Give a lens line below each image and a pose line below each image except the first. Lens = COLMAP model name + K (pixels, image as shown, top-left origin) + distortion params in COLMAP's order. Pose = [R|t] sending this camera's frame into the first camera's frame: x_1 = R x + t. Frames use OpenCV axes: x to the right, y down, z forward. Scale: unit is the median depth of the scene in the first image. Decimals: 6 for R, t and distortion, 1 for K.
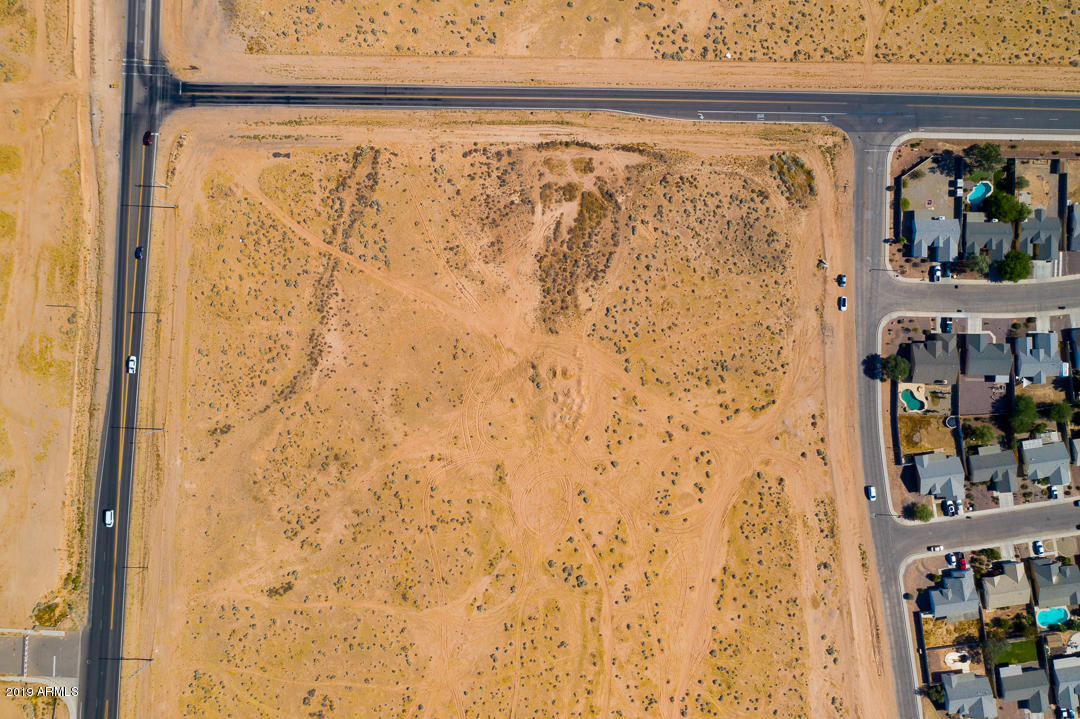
lens RADIAL K [[861.7, 0, 540.0], [0, 861.7, 359.5], [0, 0, 1]] dist [-0.006647, 0.003853]
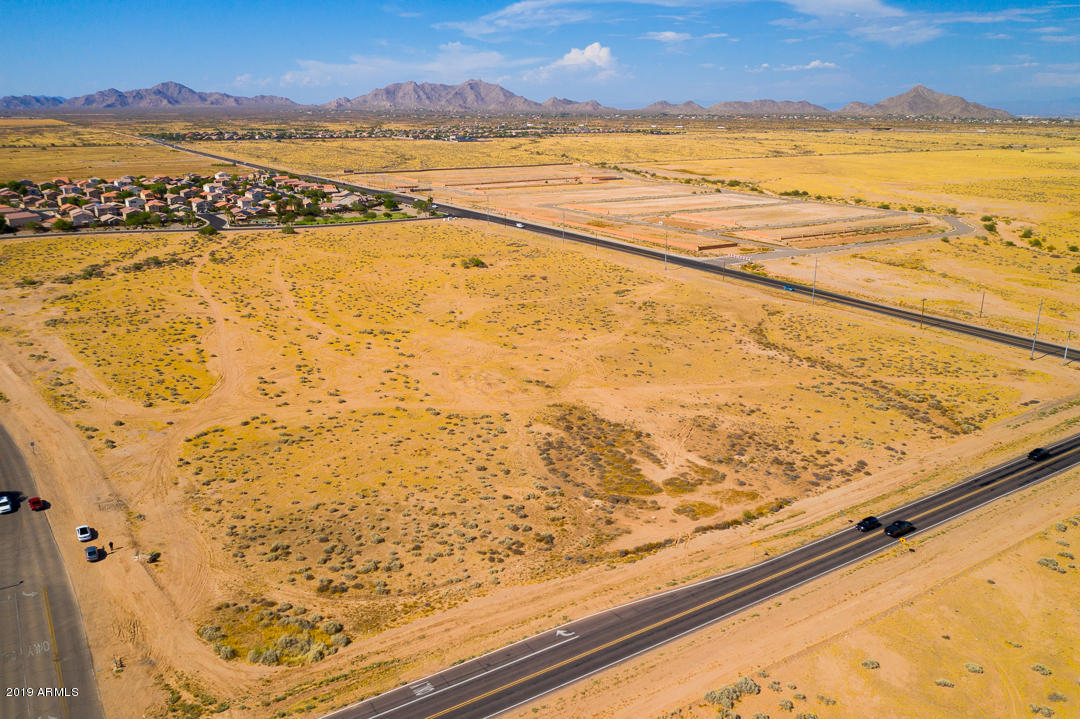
lens RADIAL K [[847.9, 0, 540.0], [0, 847.9, 359.5], [0, 0, 1]] dist [-0.005869, 0.003811]
pose [[-0.825026, 0.173358, -0.537847, 0.375425], [-0.564953, -0.231702, 0.791923, -0.543262], [0.012667, 0.957215, 0.289099, 0.772909]]
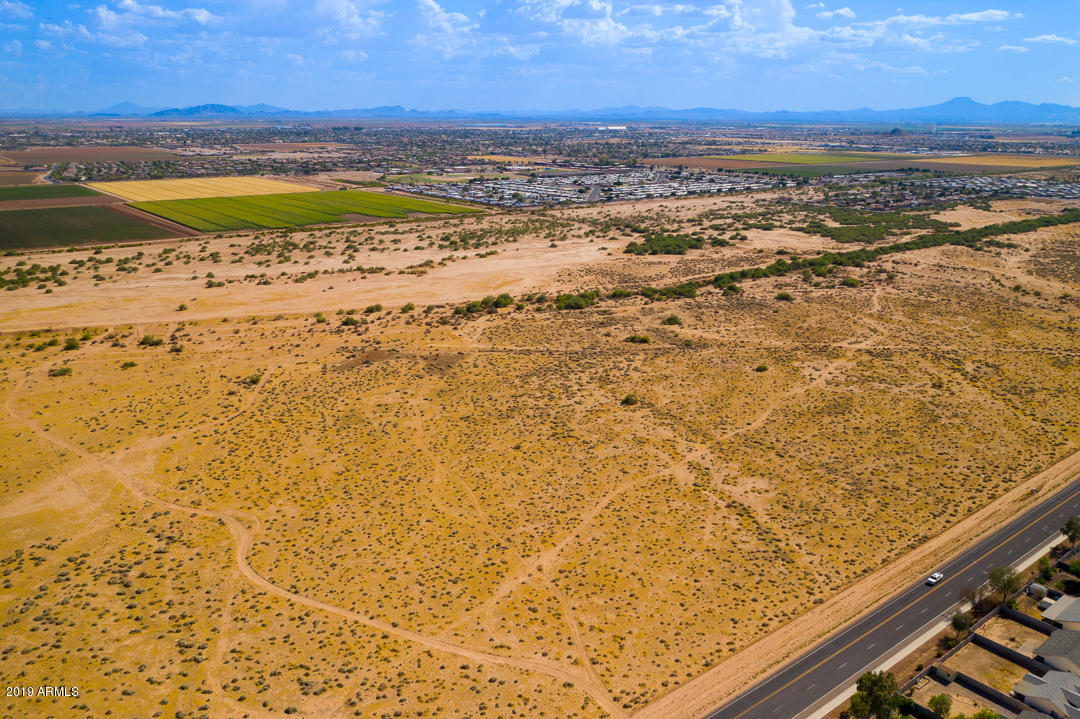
lens RADIAL K [[850.5, 0, 544.1], [0, 850.5, 357.1], [0, 0, 1]] dist [-0.011211, 0.004652]
pose [[0.765290, -0.160355, 0.623392, 0.005005], [0.643433, 0.217725, -0.733887, 0.003033], [-0.018046, 0.962747, 0.269801, 0.588948]]
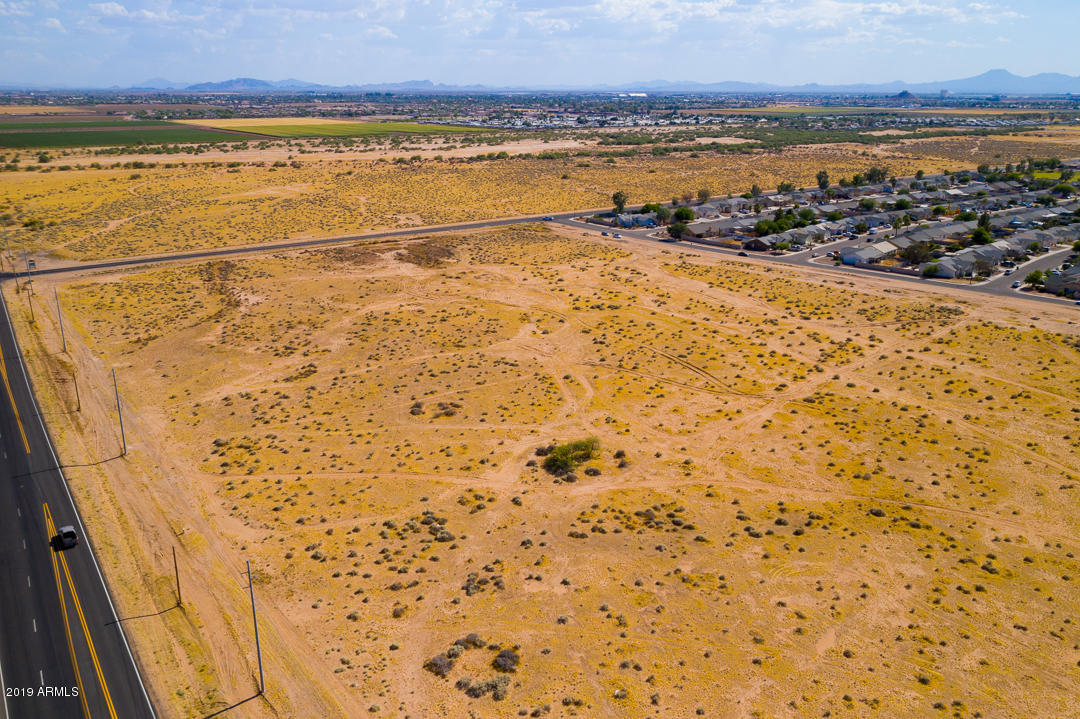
lens RADIAL K [[855.2, 0, 540.0], [0, 855.2, 359.5], [0, 0, 1]] dist [-0.005780, 0.003796]
pose [[0.788776, -0.169322, 0.590900, -0.553180], [0.614463, 0.242781, -0.750661, 0.895097], [-0.016356, 0.955190, 0.295542, 0.785934]]
